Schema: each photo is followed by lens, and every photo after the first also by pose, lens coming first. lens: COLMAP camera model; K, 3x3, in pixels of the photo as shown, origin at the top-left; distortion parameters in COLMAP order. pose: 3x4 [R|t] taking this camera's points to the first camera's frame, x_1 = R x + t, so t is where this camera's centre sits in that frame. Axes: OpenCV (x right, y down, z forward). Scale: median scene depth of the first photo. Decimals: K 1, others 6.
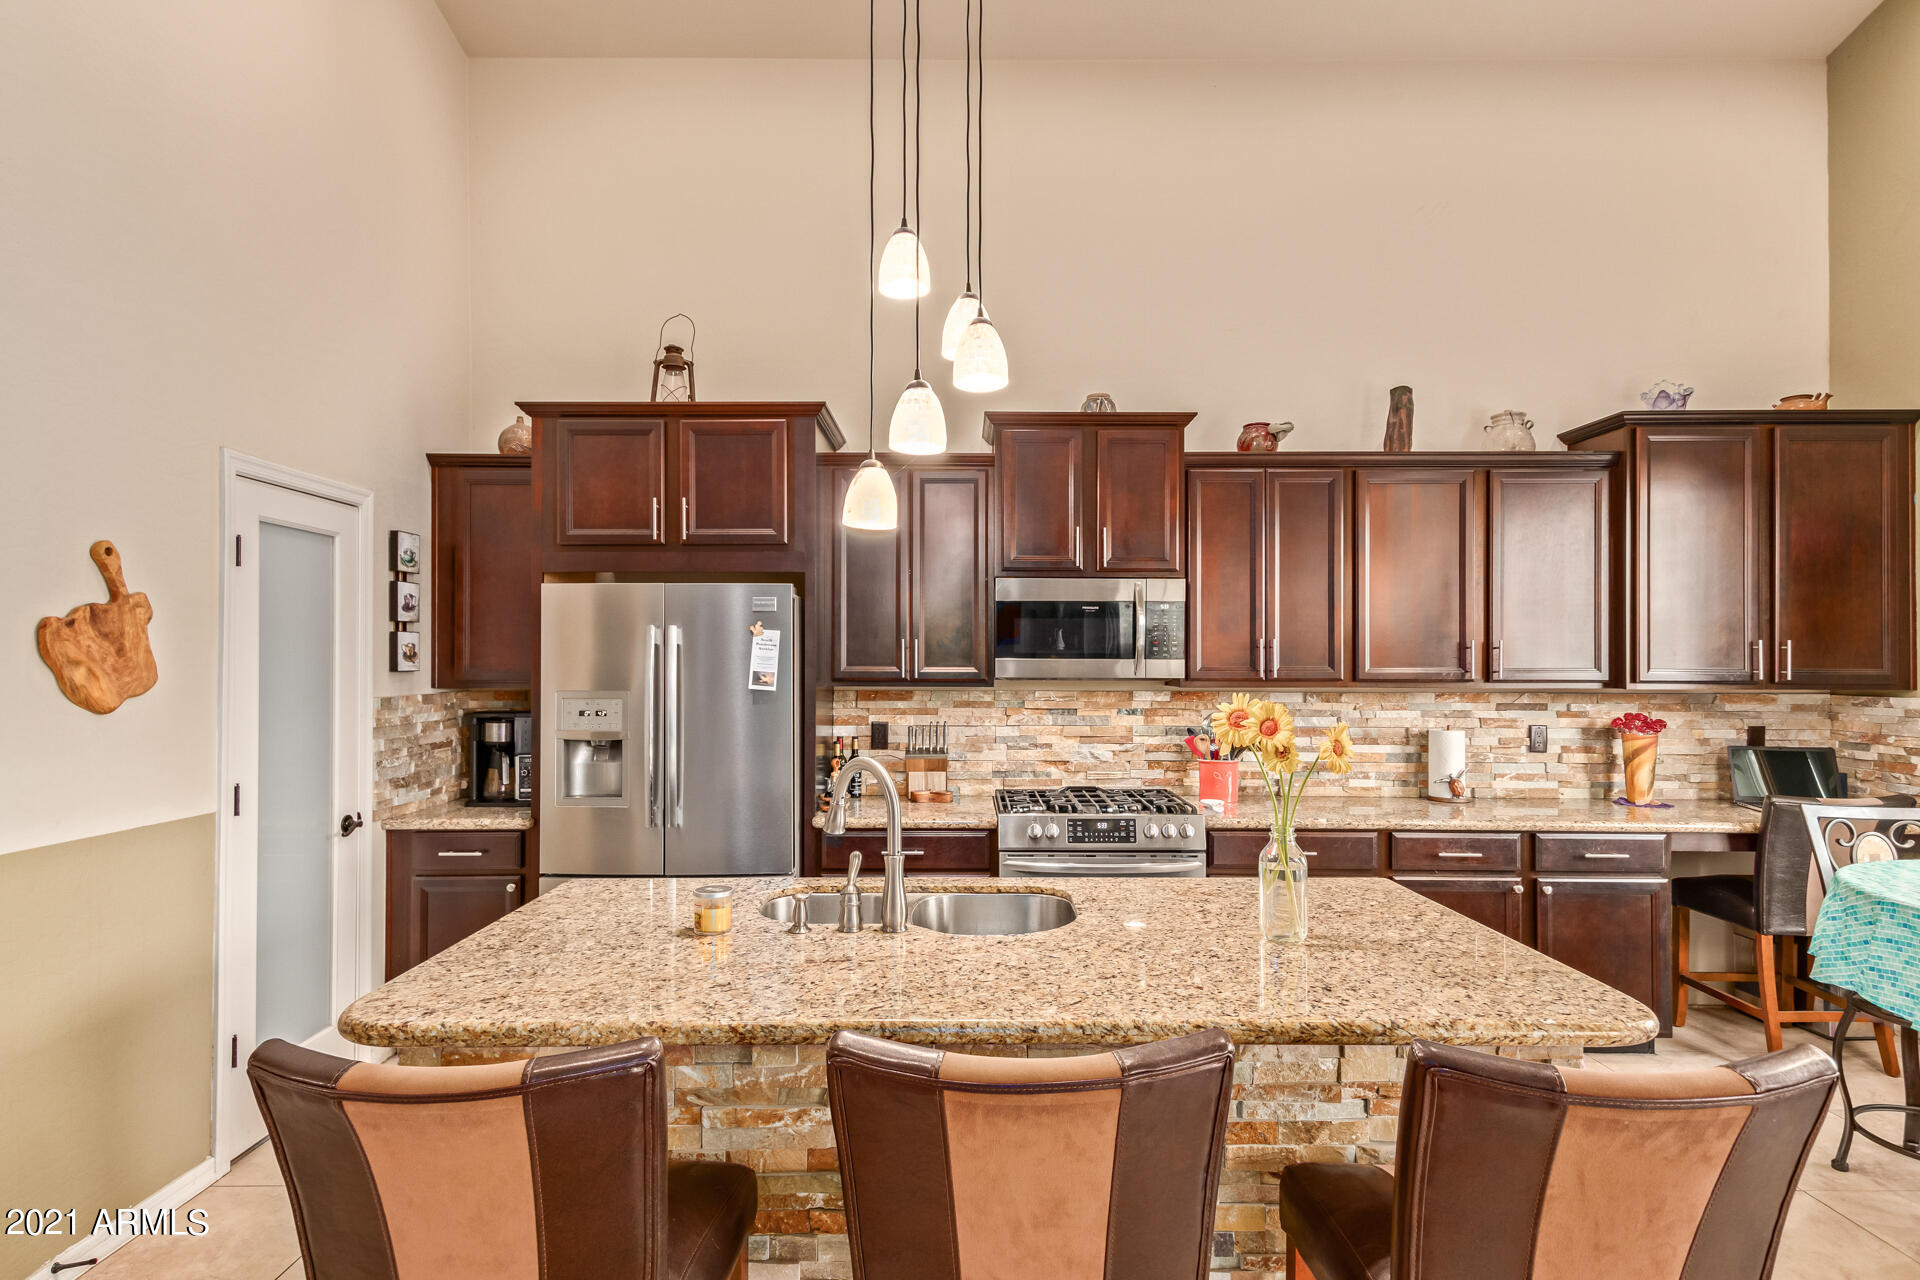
lens RADIAL K [[957.3, 0, 954.9], [0, 957.3, 653.9], [0, 0, 1]] dist [0.003083, -0.000256]
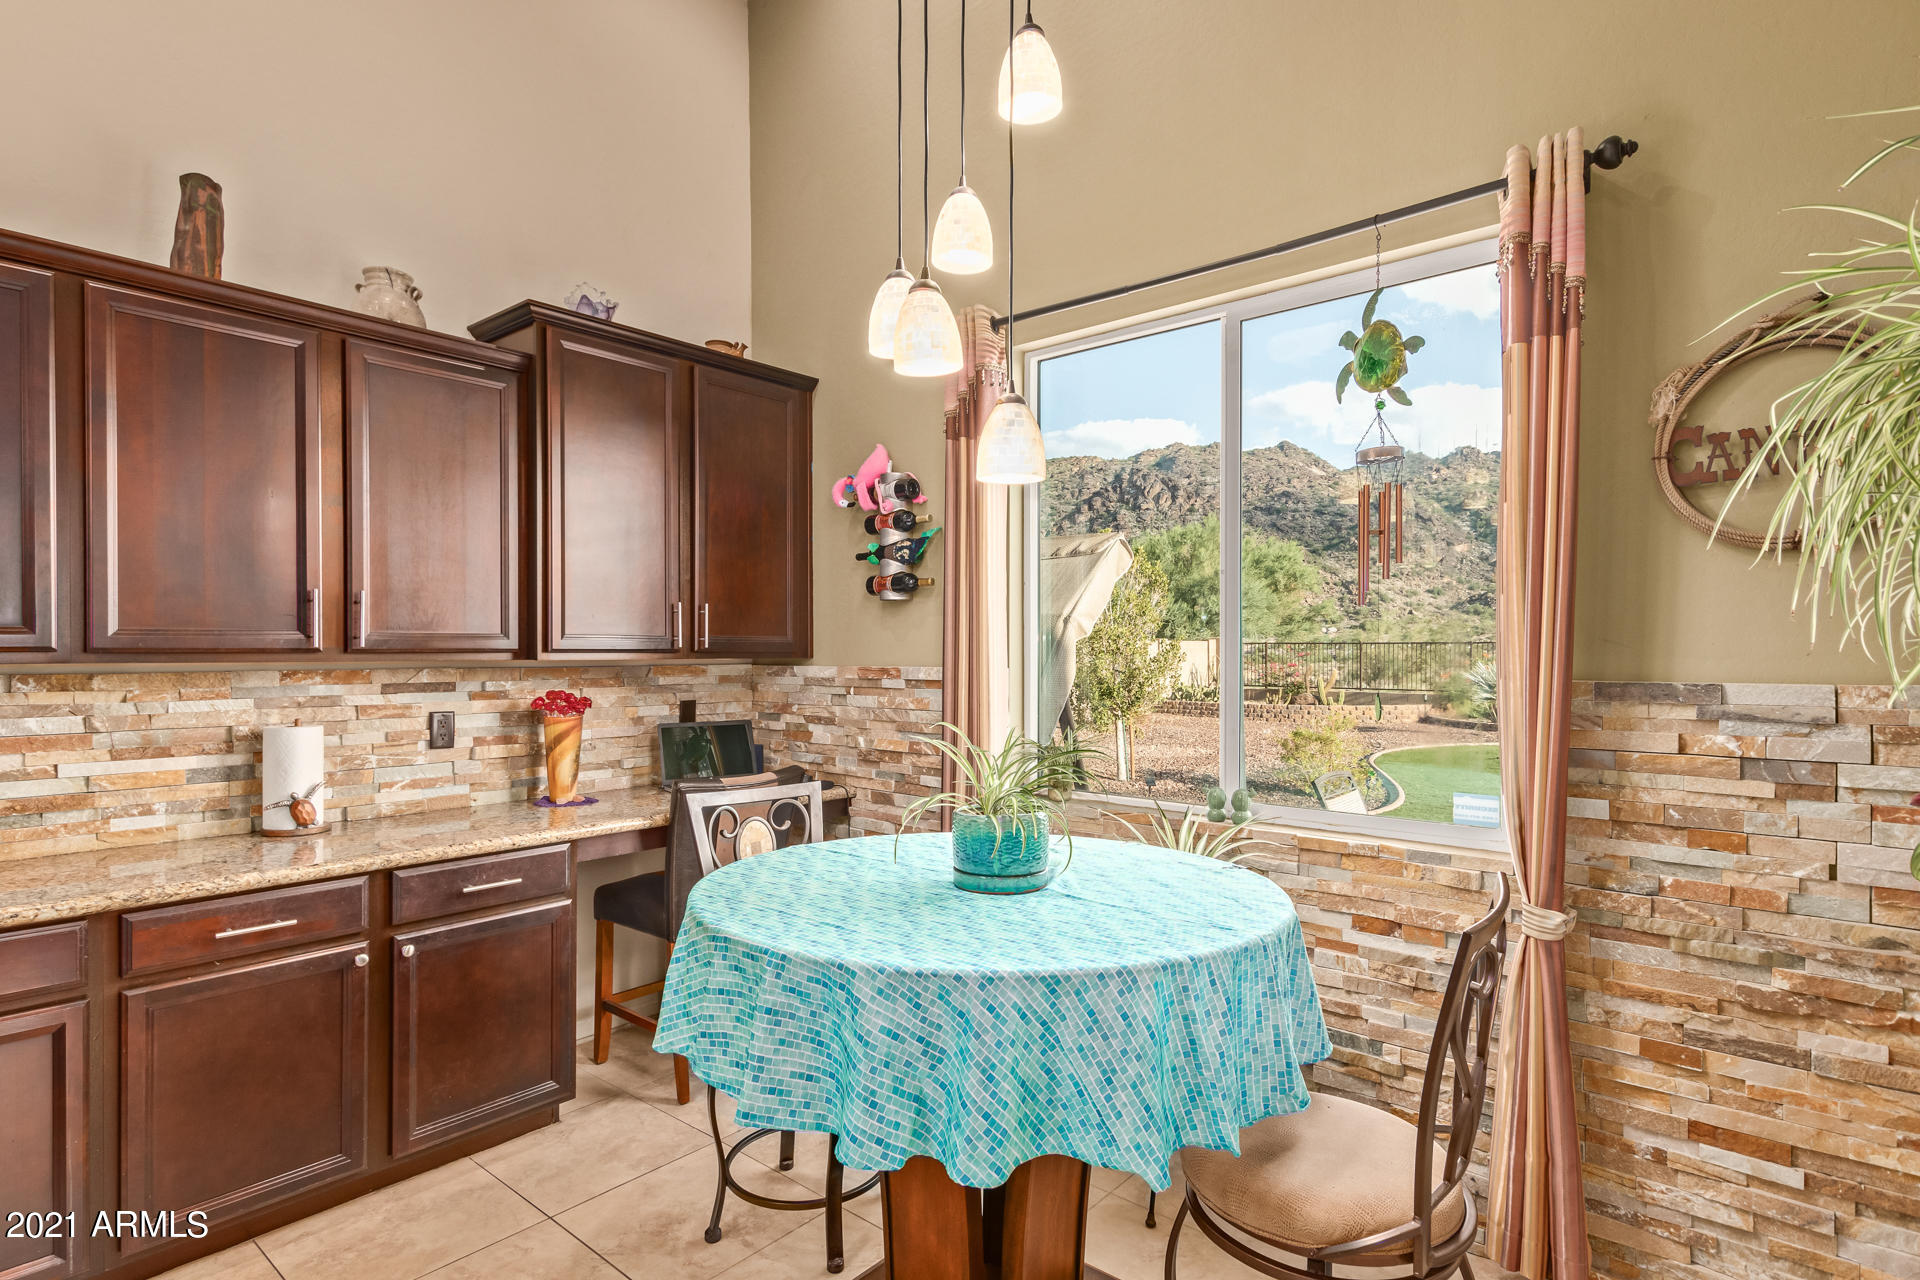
lens RADIAL K [[957.3, 0, 954.9], [0, 957.3, 653.9], [0, 0, 1]] dist [0.003083, -0.000256]
pose [[0.632065, -0.004984, 0.774900, 0.293511], [-0.003305, 0.999953, 0.009128, 0.022136], [-0.774909, -0.008331, 0.632018, 0.229623]]
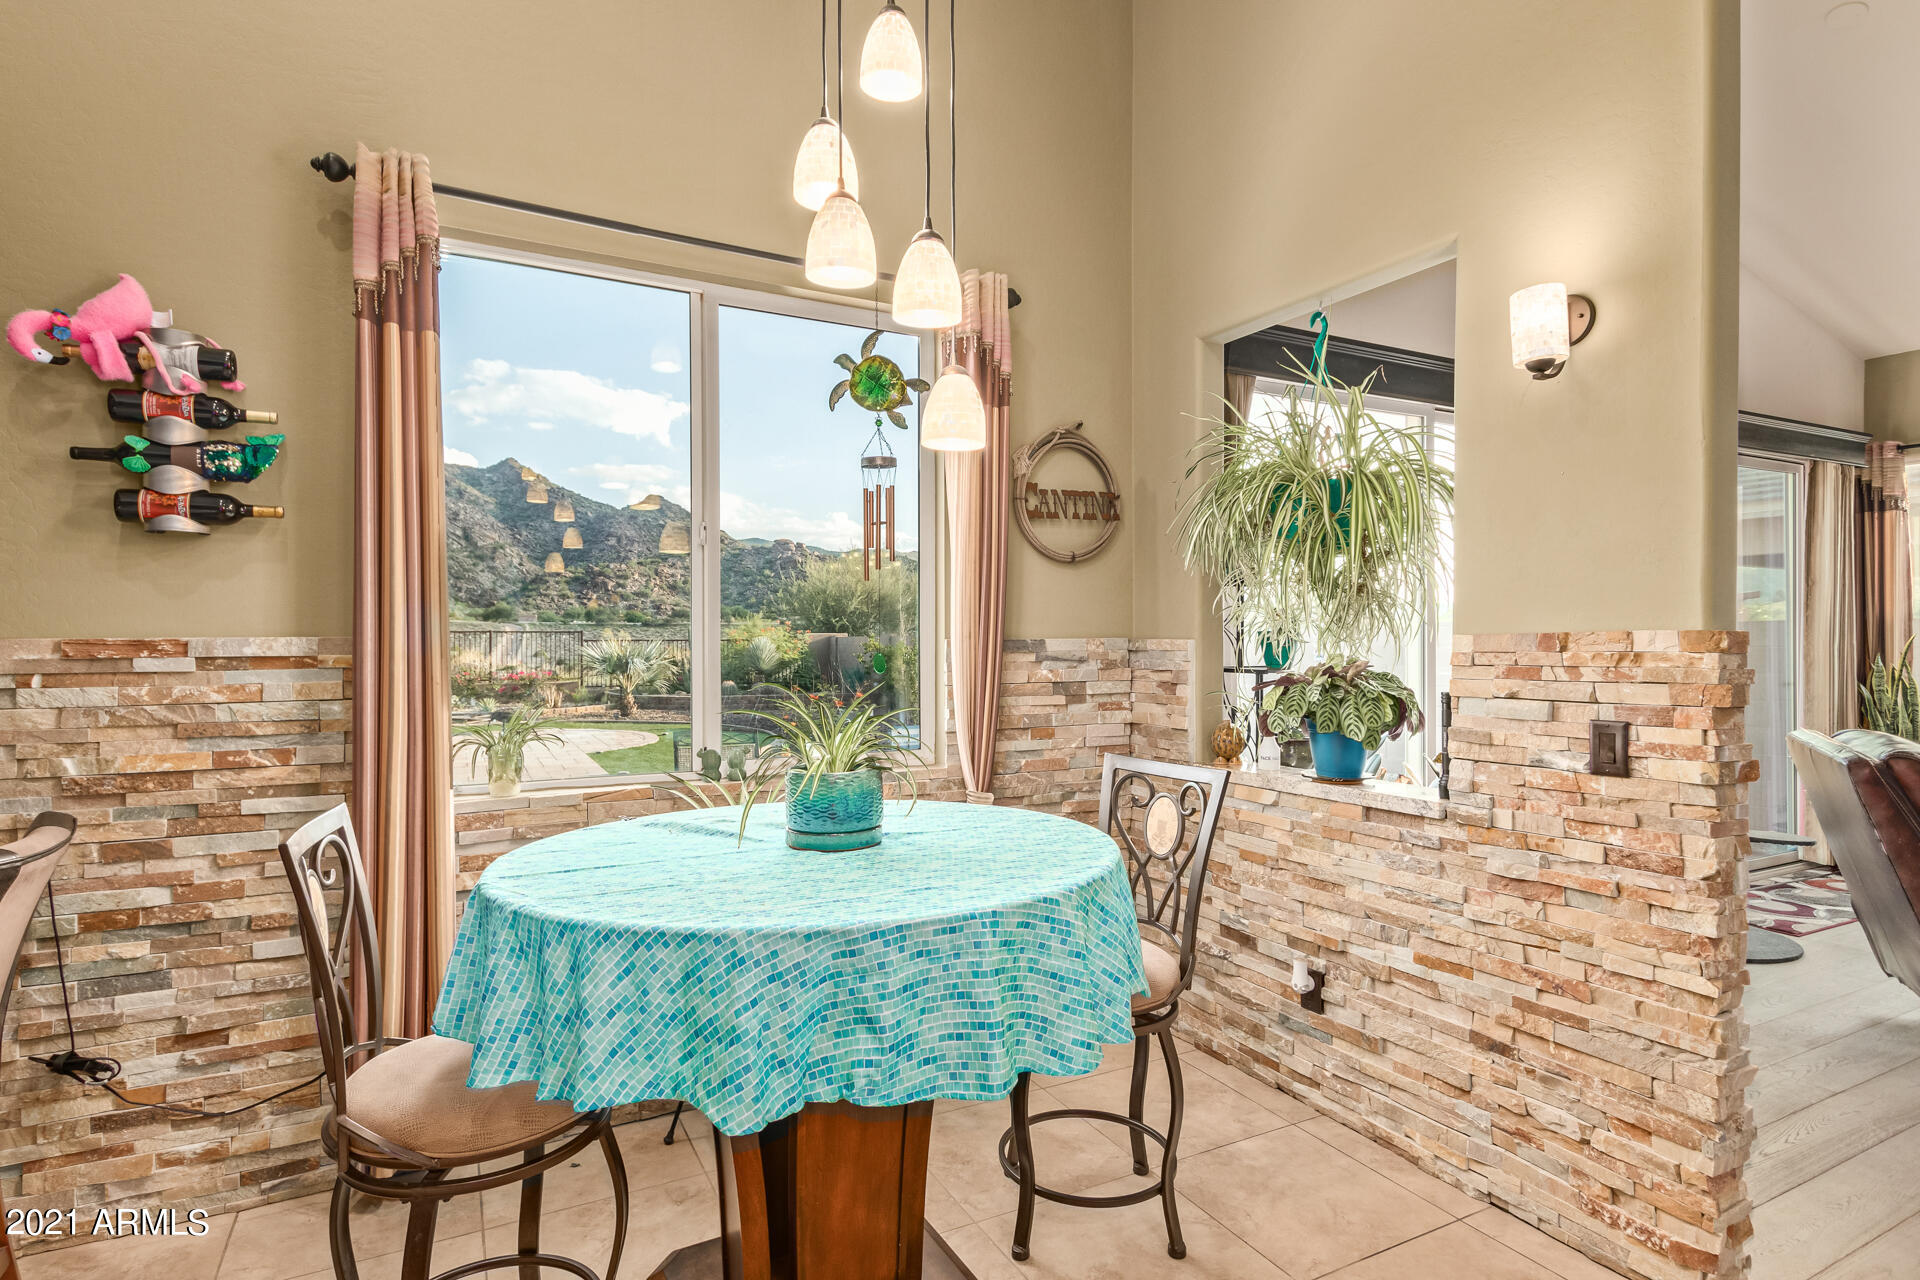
lens RADIAL K [[991.6, 0, 960.0], [0, 991.6, 640.0], [0, 0, 1]] dist [0.002100, 0.000068]
pose [[-0.484003, -0.010002, 0.875009, 0.214216], [-0.007781, 0.999944, 0.007126, 0.035736], [-0.875032, -0.003360, -0.484054, 0.705117]]
